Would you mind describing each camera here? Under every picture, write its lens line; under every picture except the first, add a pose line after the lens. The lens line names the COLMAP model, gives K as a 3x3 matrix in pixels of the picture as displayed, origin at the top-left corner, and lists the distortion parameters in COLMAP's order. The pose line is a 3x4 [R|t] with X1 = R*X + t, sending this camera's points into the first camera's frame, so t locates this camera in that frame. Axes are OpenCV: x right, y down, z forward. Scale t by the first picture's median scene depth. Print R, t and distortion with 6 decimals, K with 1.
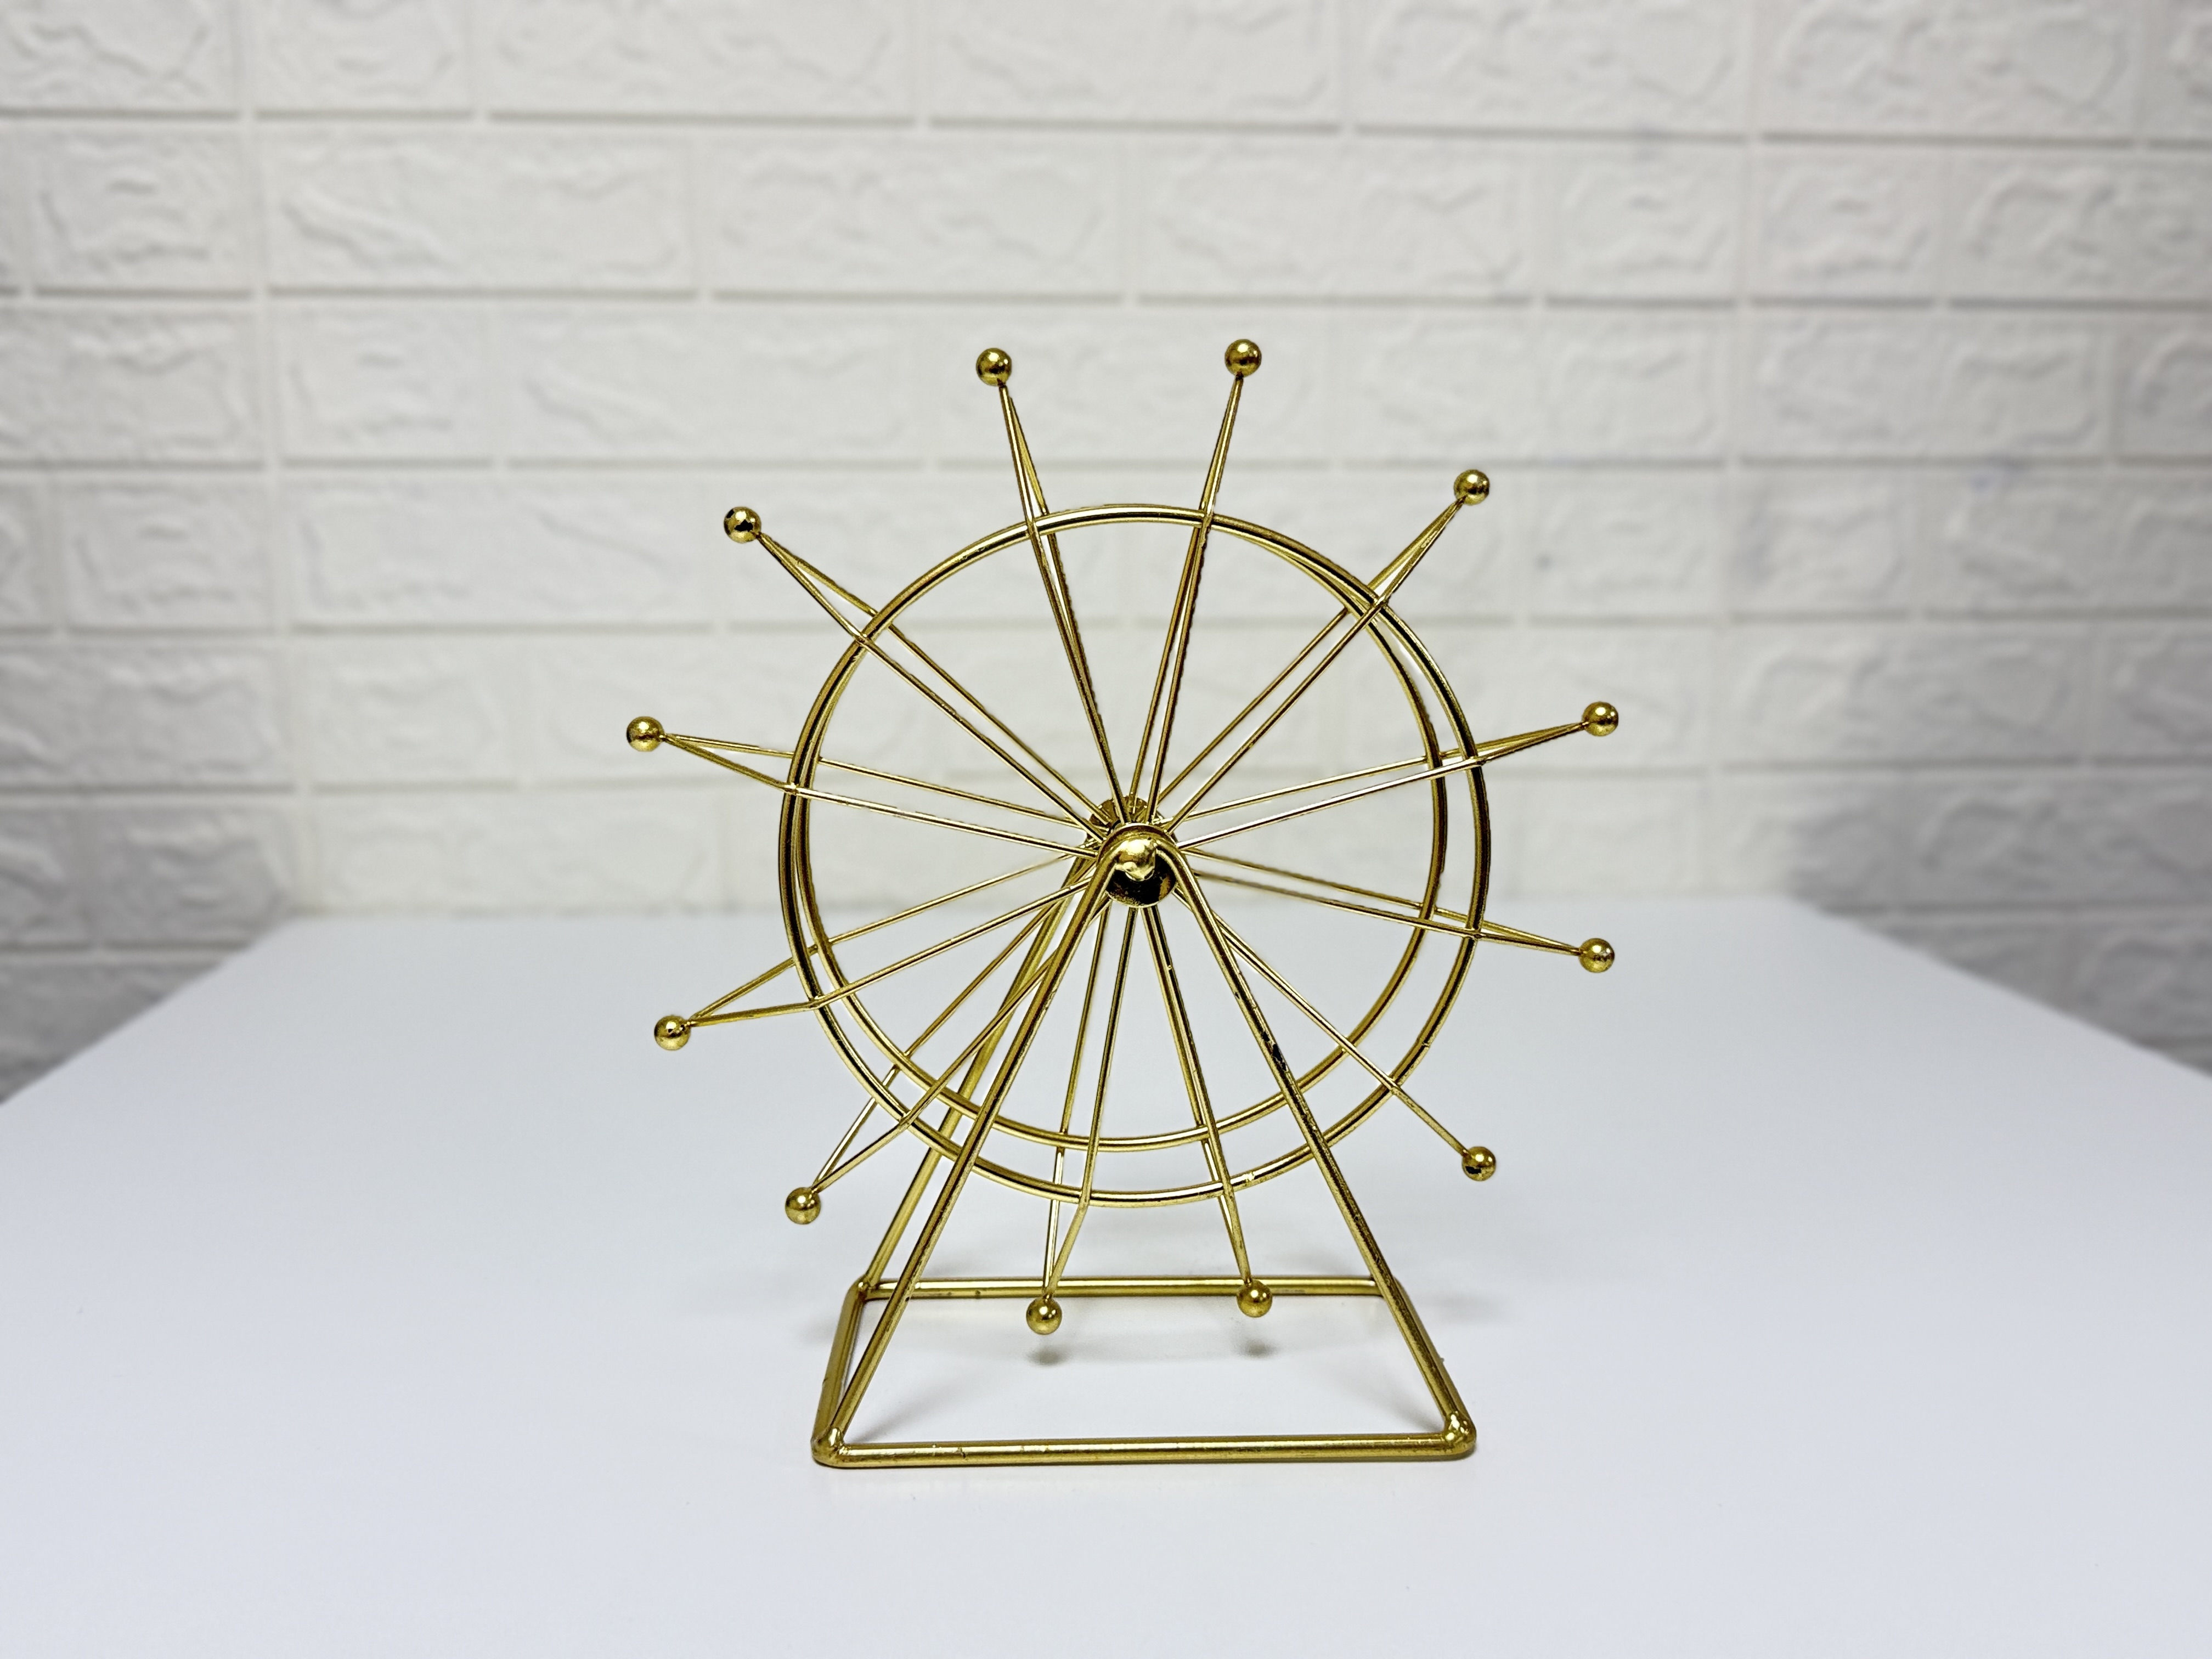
lens RADIAL K [[1897.4, 0, 1112.5], [0, 1897.4, 794.7], [0, 0, 1]] dist [0.045522, -0.122393]
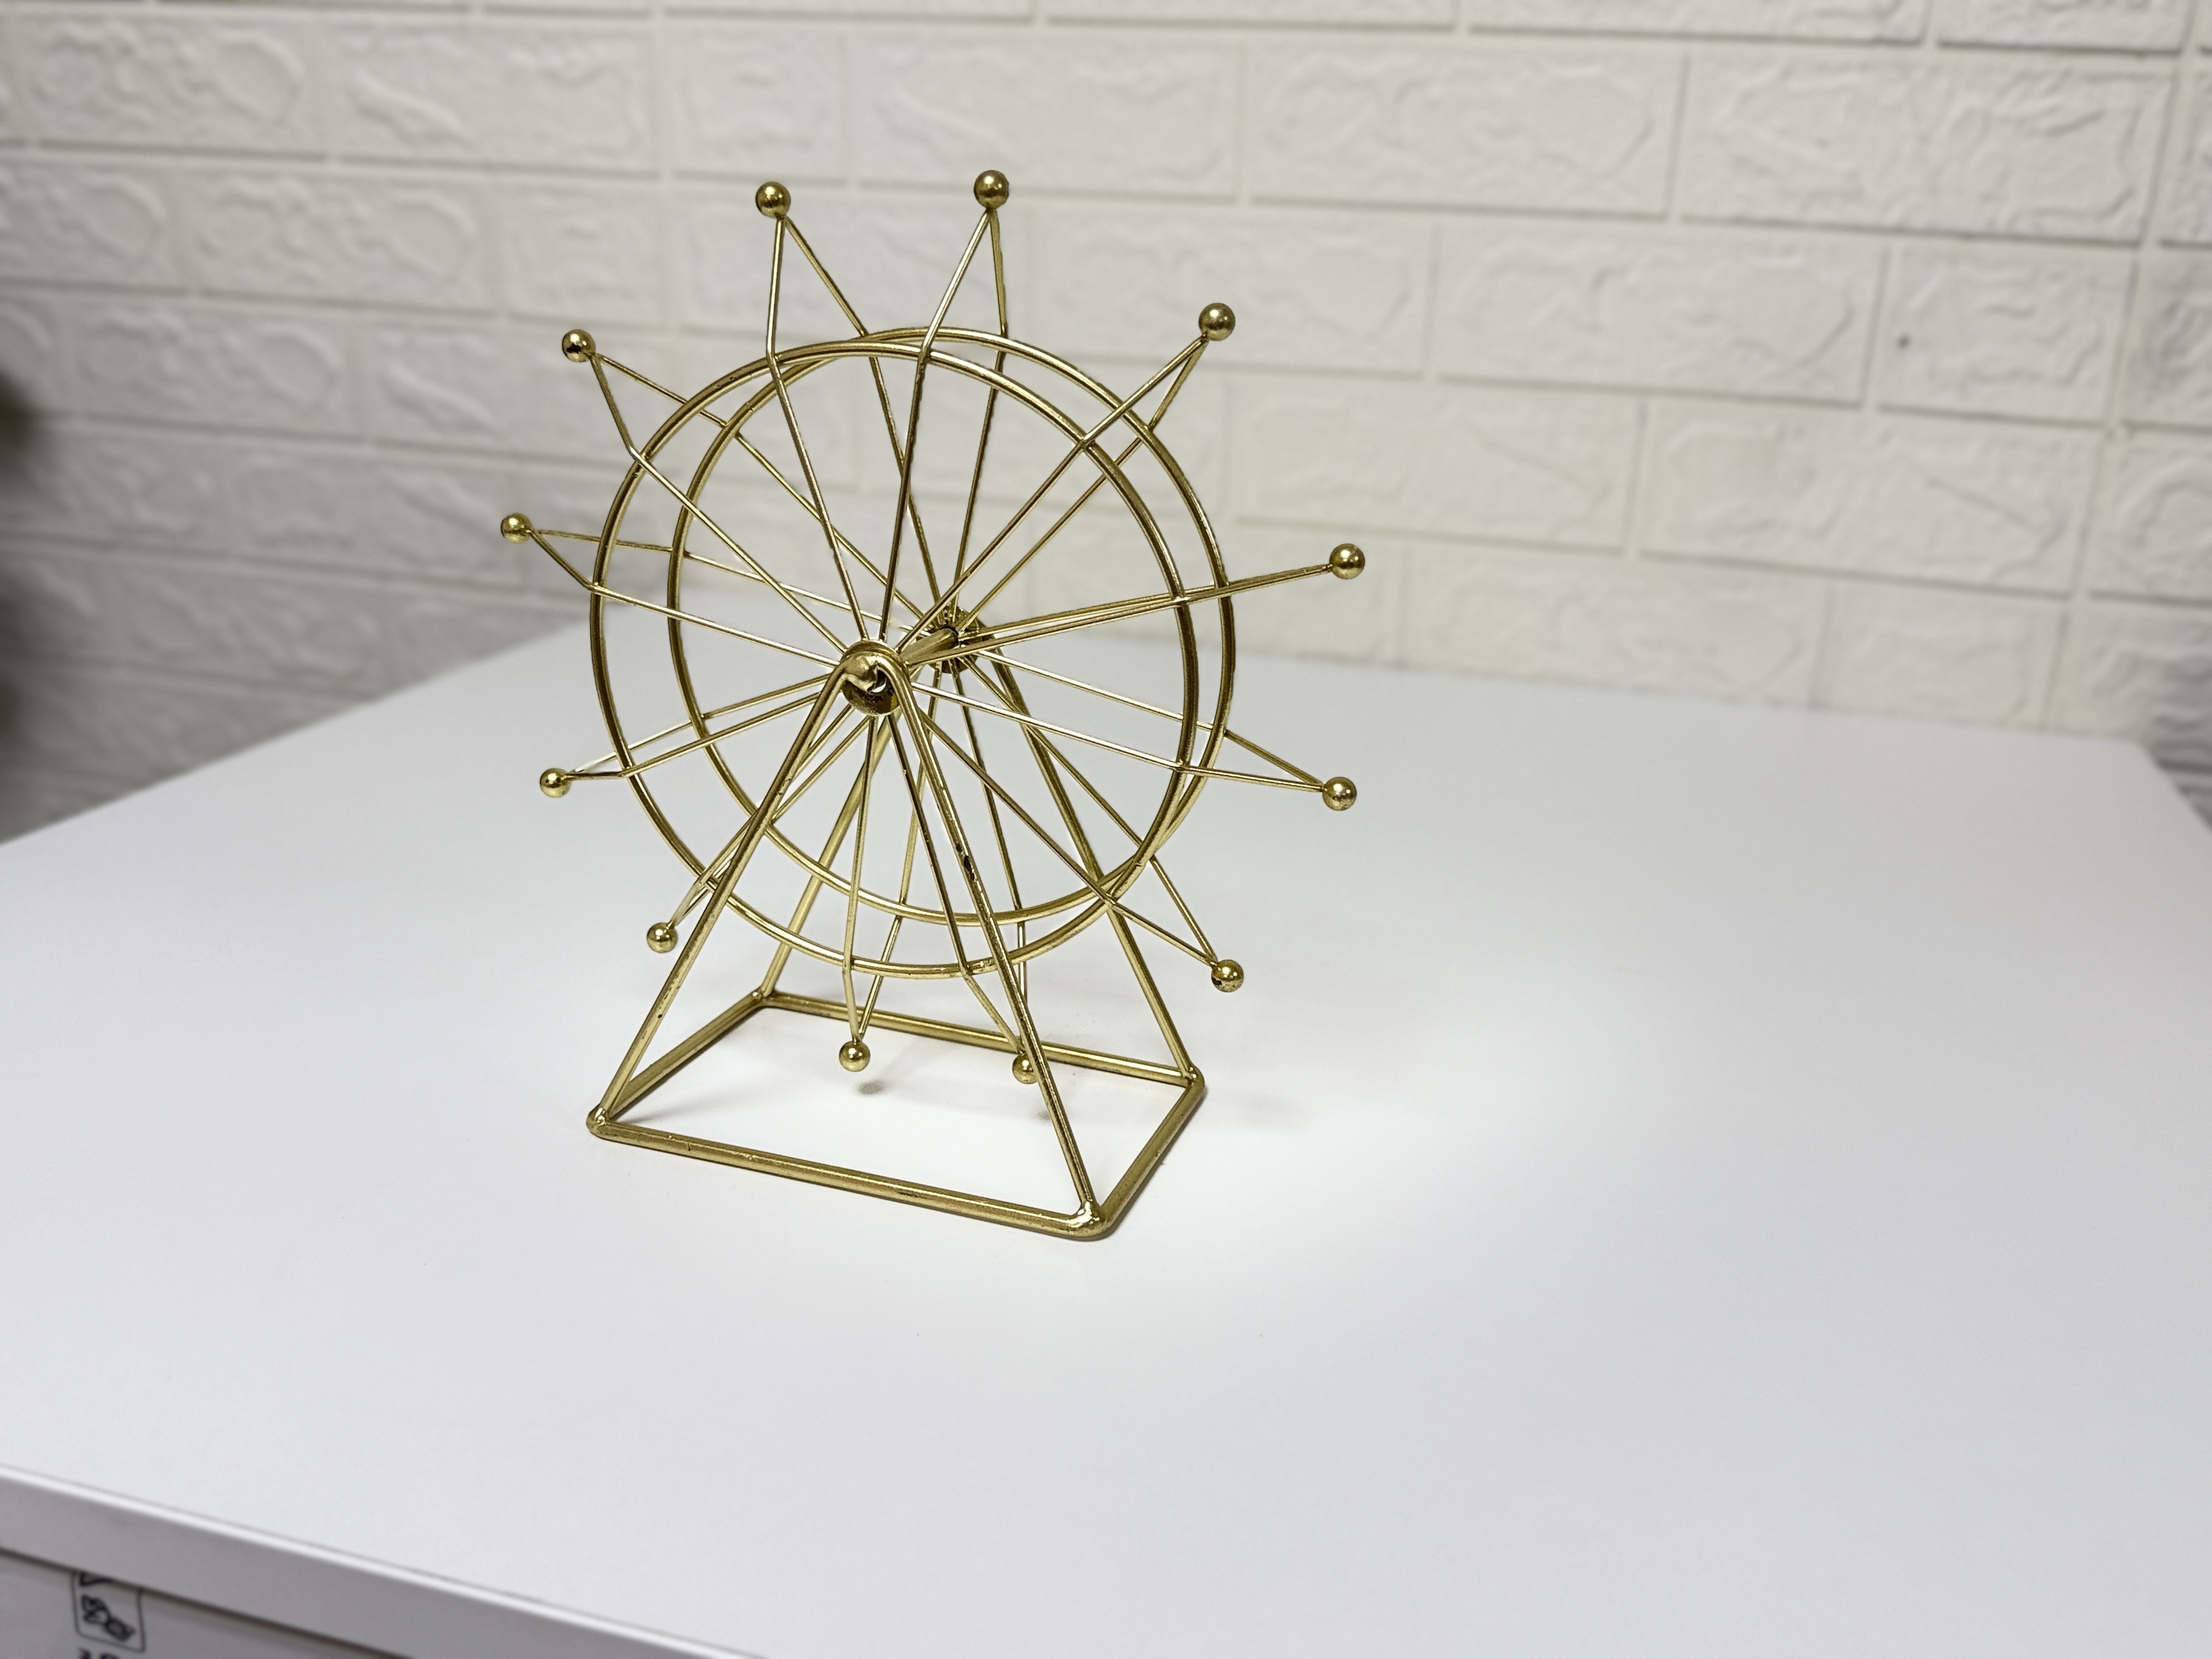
lens RADIAL K [[1897.4, 0, 1100.4], [0, 1897.4, 837.5], [0, 0, 1]] dist [0.045522, -0.122393]
pose [[0.933587, 0.154286, -0.323437, 0.210249], [-0.093835, 0.976329, 0.194877, -0.035940], [0.345848, -0.151584, 0.925965, 0.000076]]
